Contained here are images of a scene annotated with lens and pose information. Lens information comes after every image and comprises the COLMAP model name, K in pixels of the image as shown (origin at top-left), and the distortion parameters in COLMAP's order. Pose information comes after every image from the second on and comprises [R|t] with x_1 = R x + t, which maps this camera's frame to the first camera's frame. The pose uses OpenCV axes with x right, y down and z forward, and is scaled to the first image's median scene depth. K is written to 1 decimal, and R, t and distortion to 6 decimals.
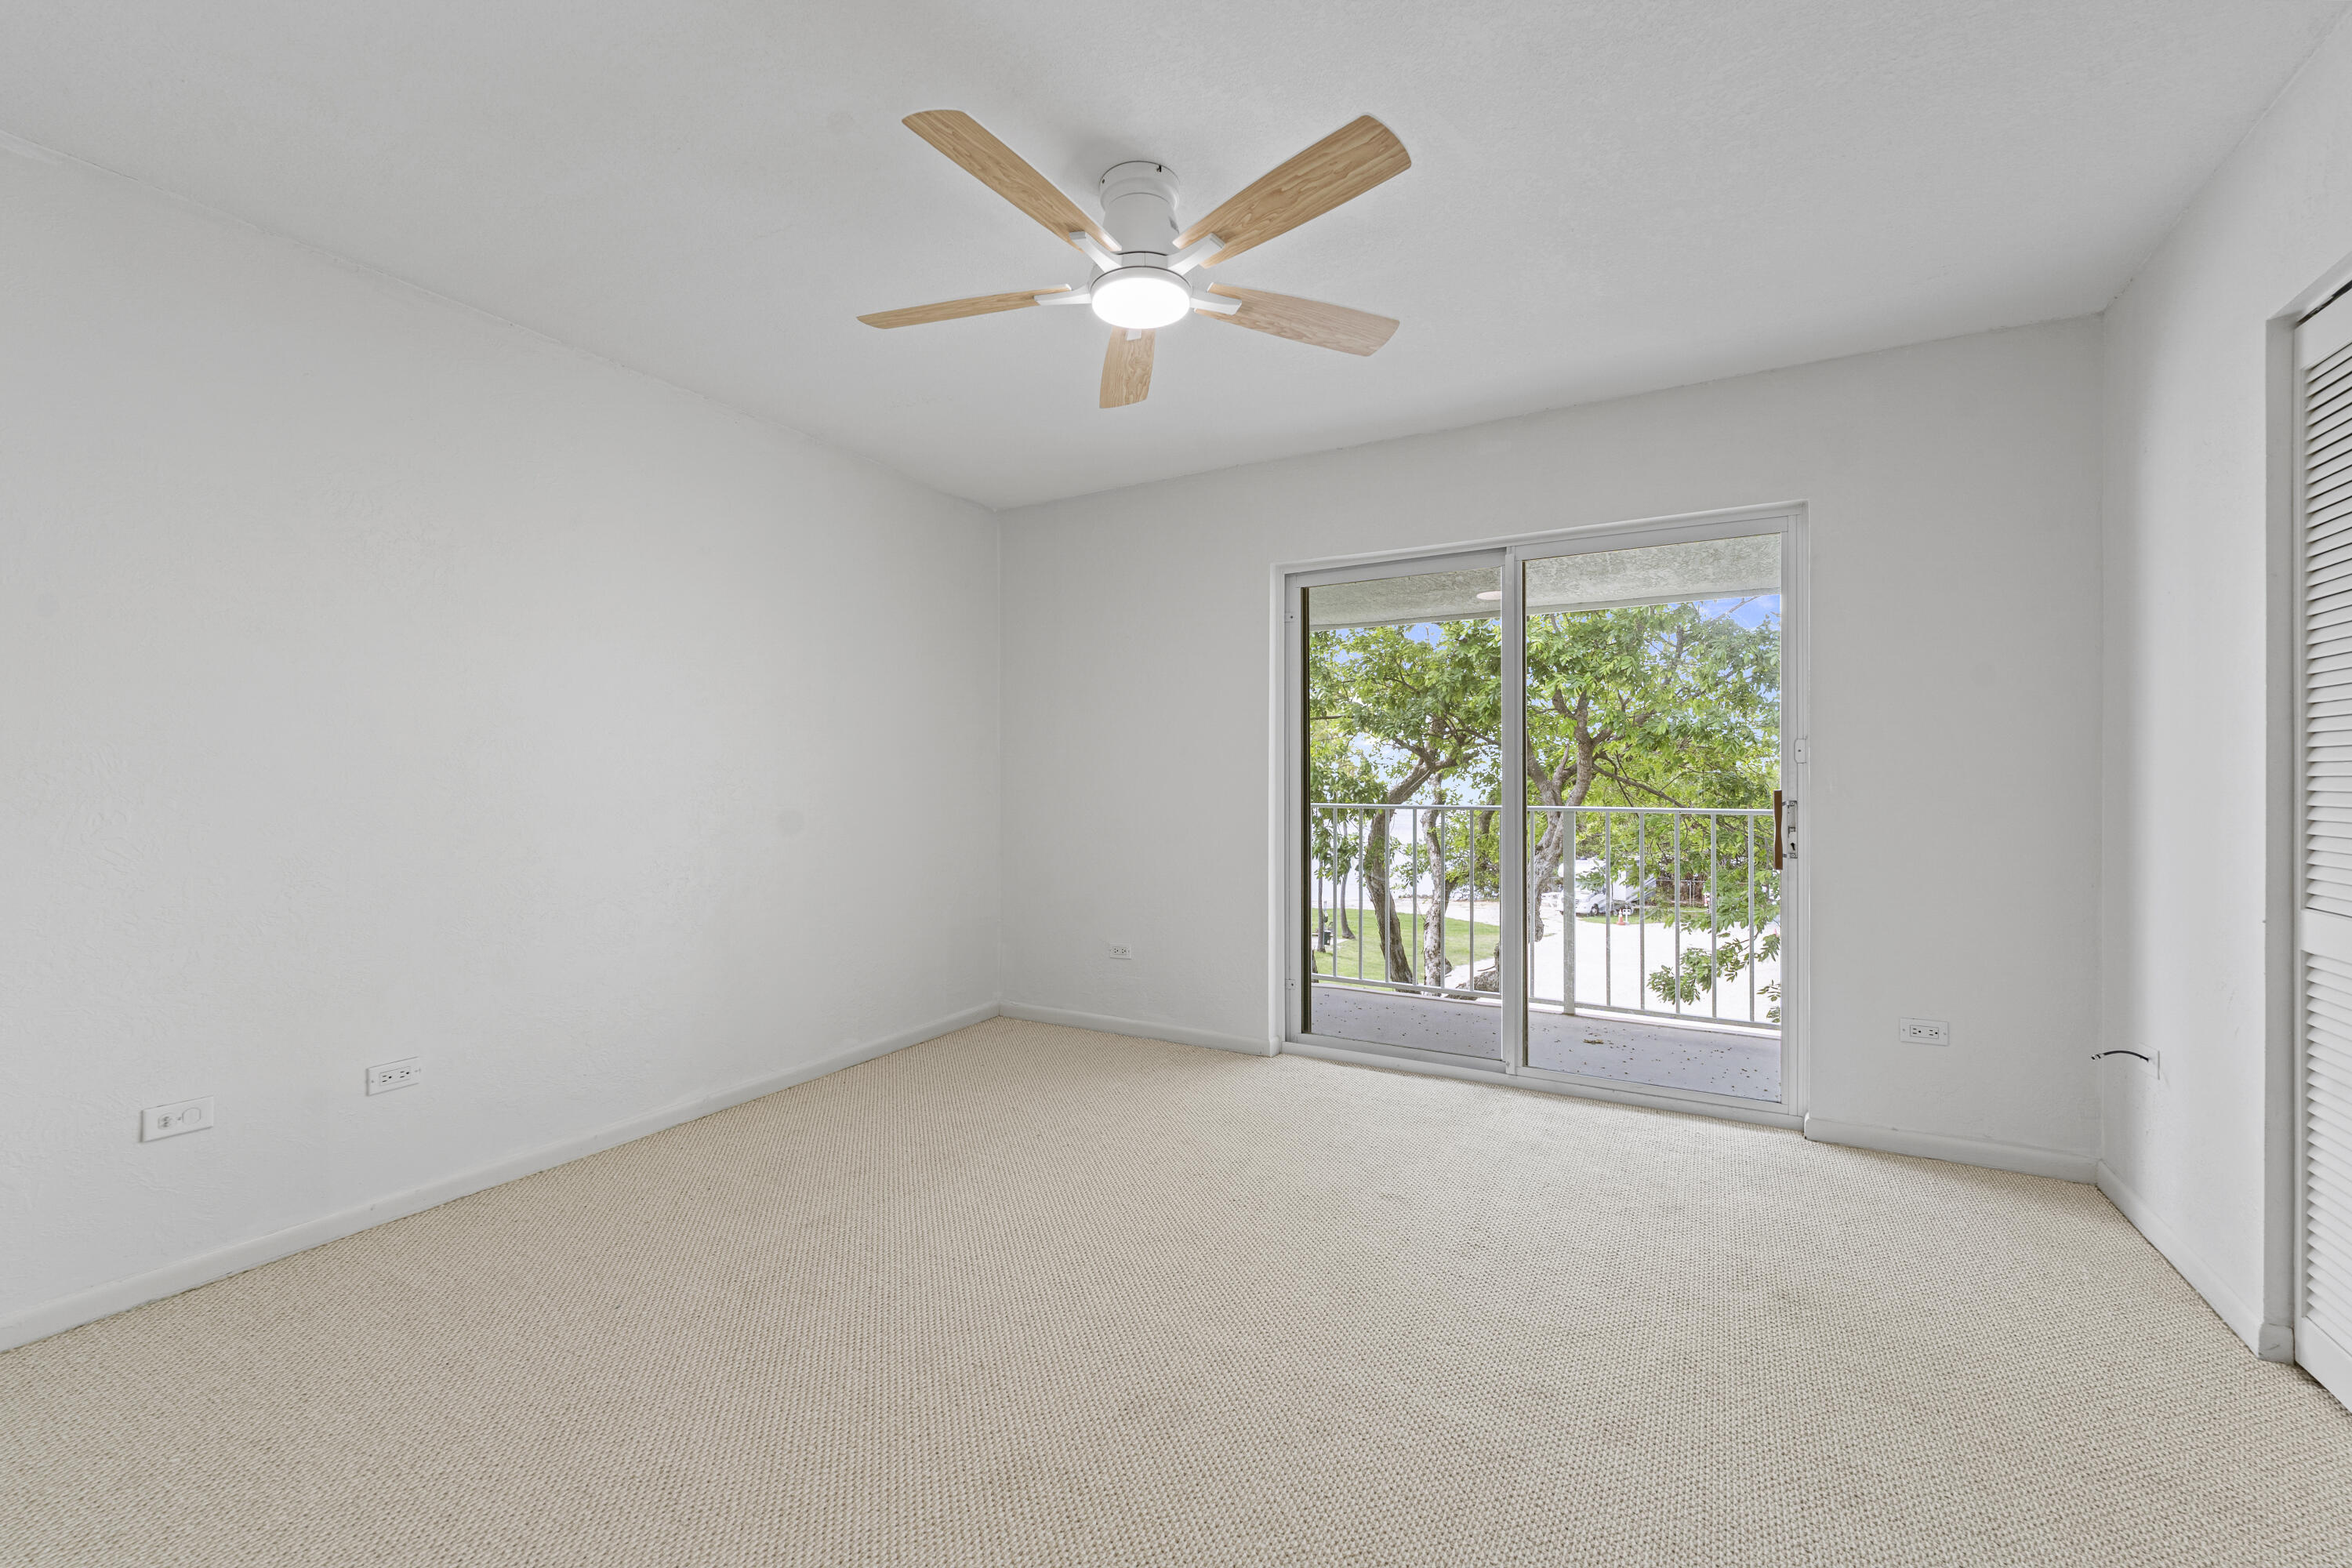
lens RADIAL K [[960.9, 0, 1176.0], [0, 960.9, 784.0], [0, 0, 1]] dist [-0.002226, -0.000304]
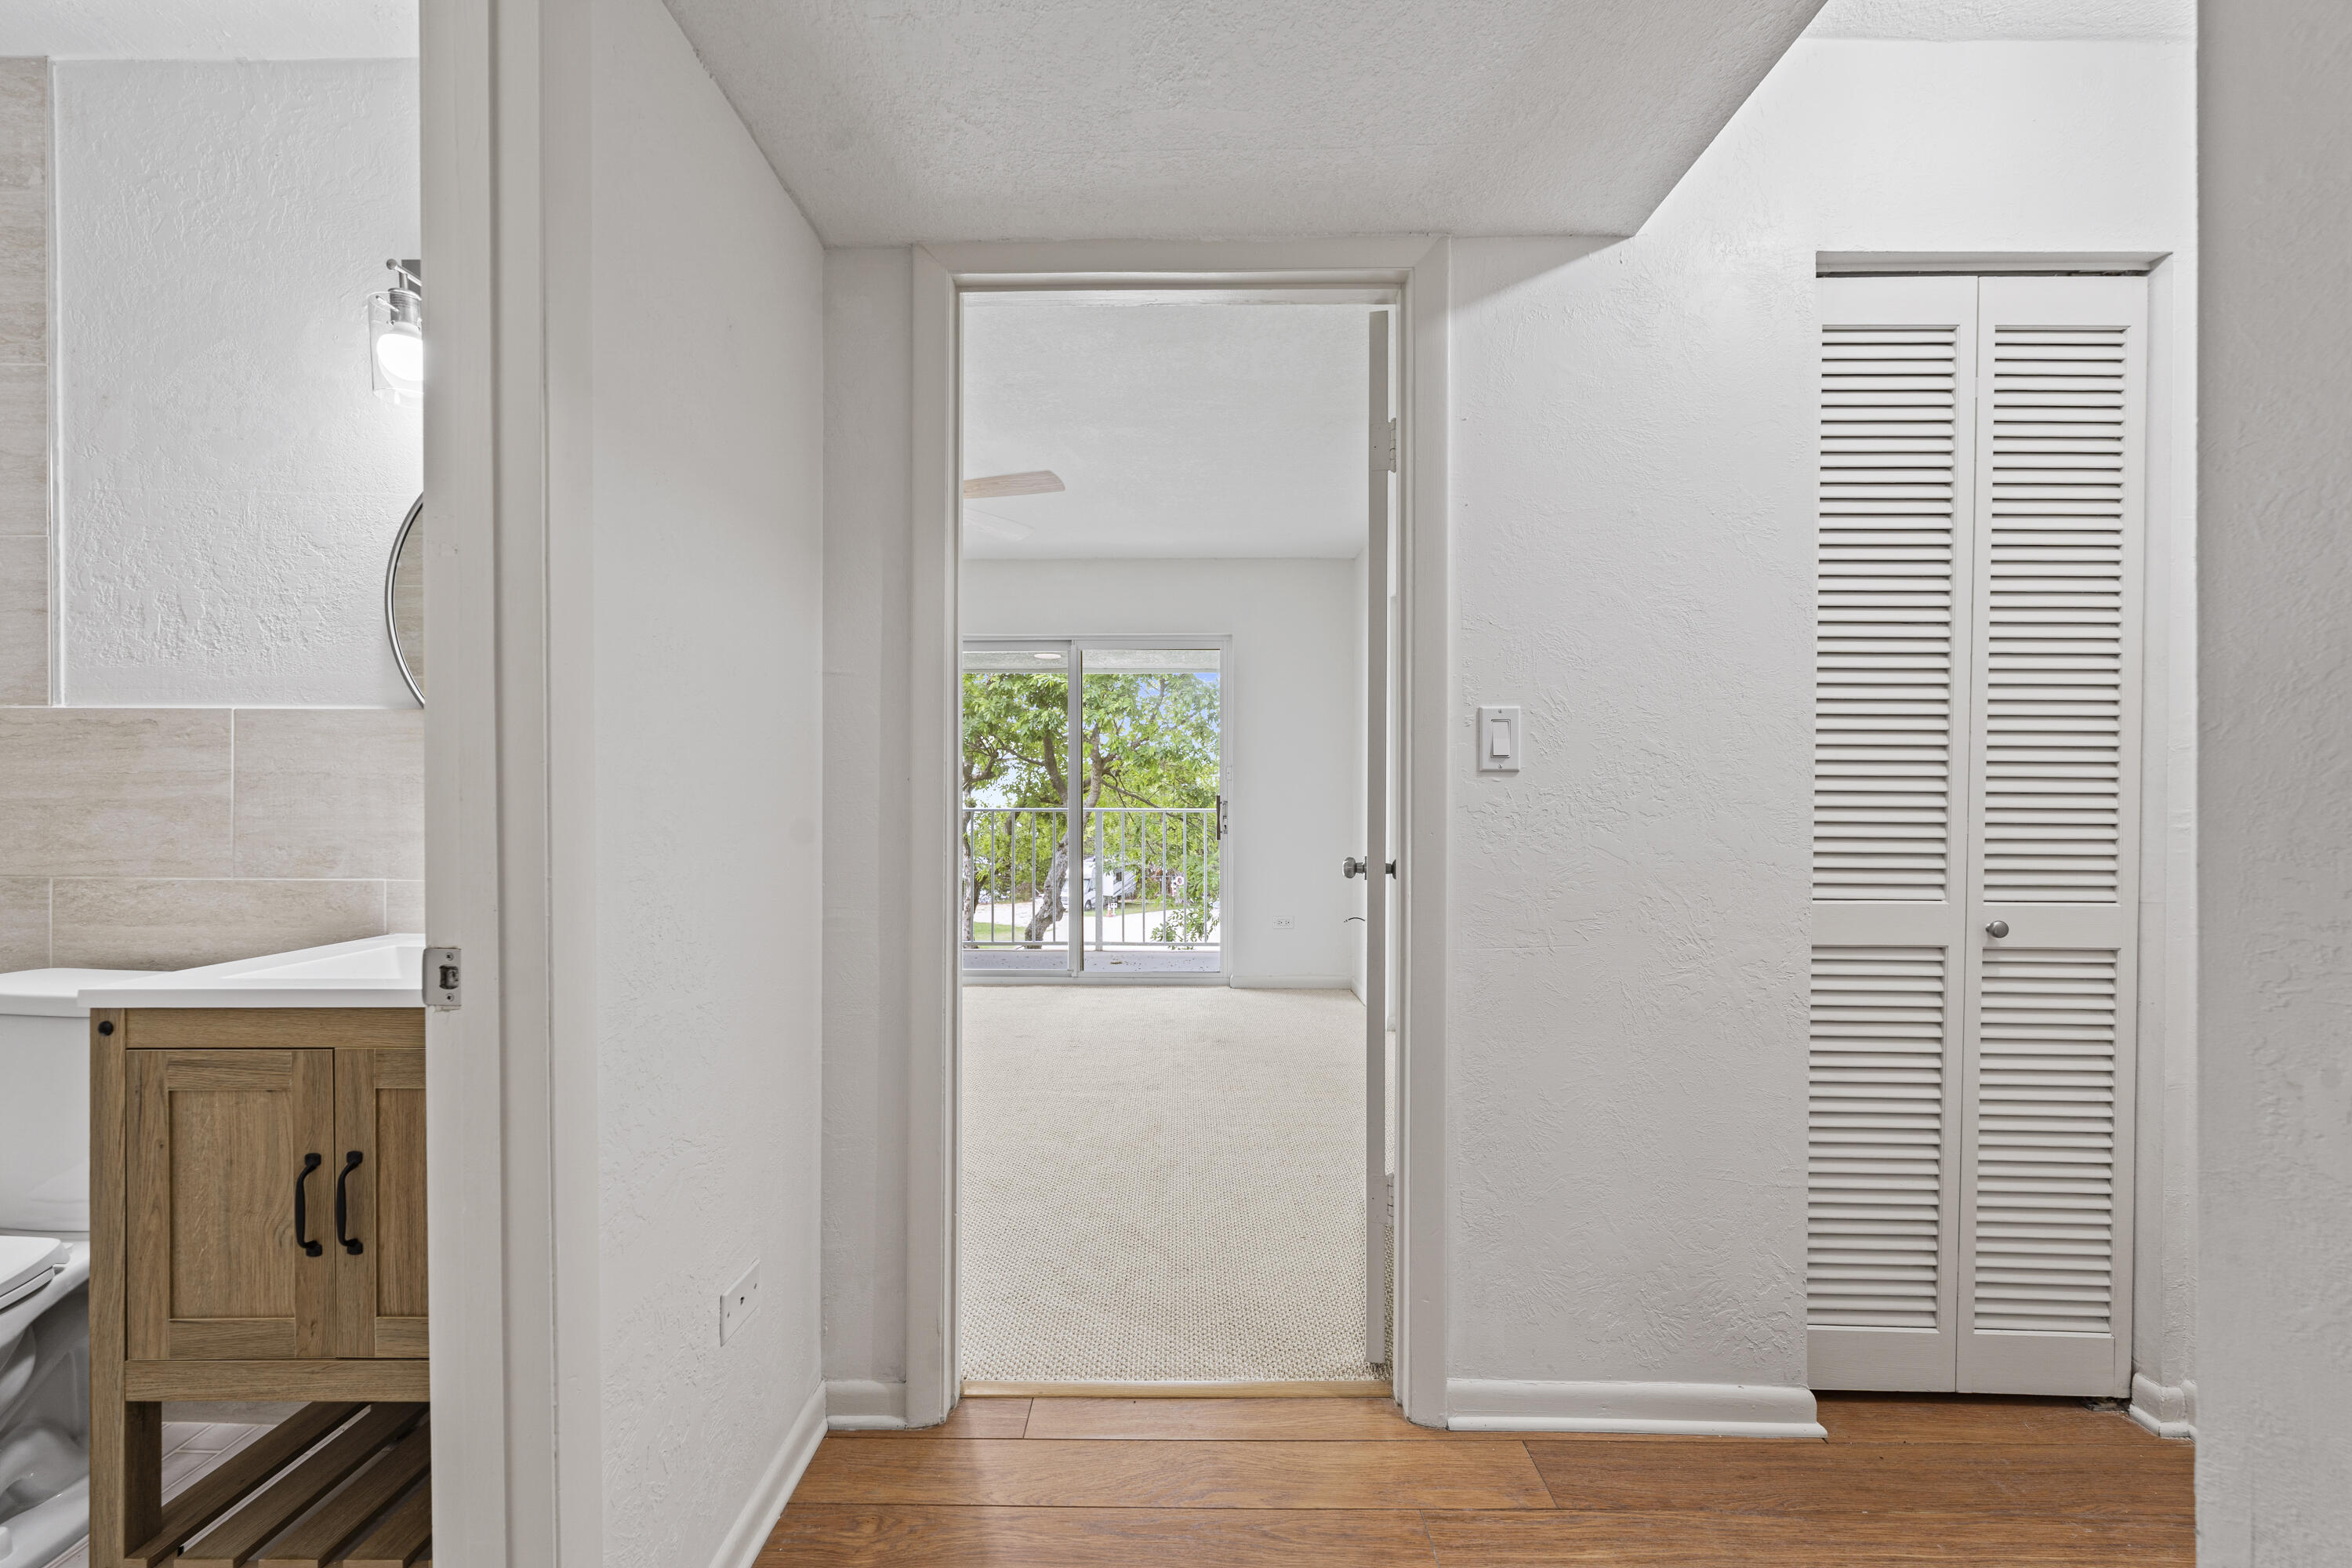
lens RADIAL K [[960.9, 0, 1176.0], [0, 960.9, 784.0], [0, 0, 1]] dist [-0.002226, -0.000304]
pose [[0.873924, 0.010097, 0.485958, -0.286585], [-0.005581, 0.999927, -0.010738, 0.002410], [-0.486031, 0.006672, 0.873916, -0.480263]]
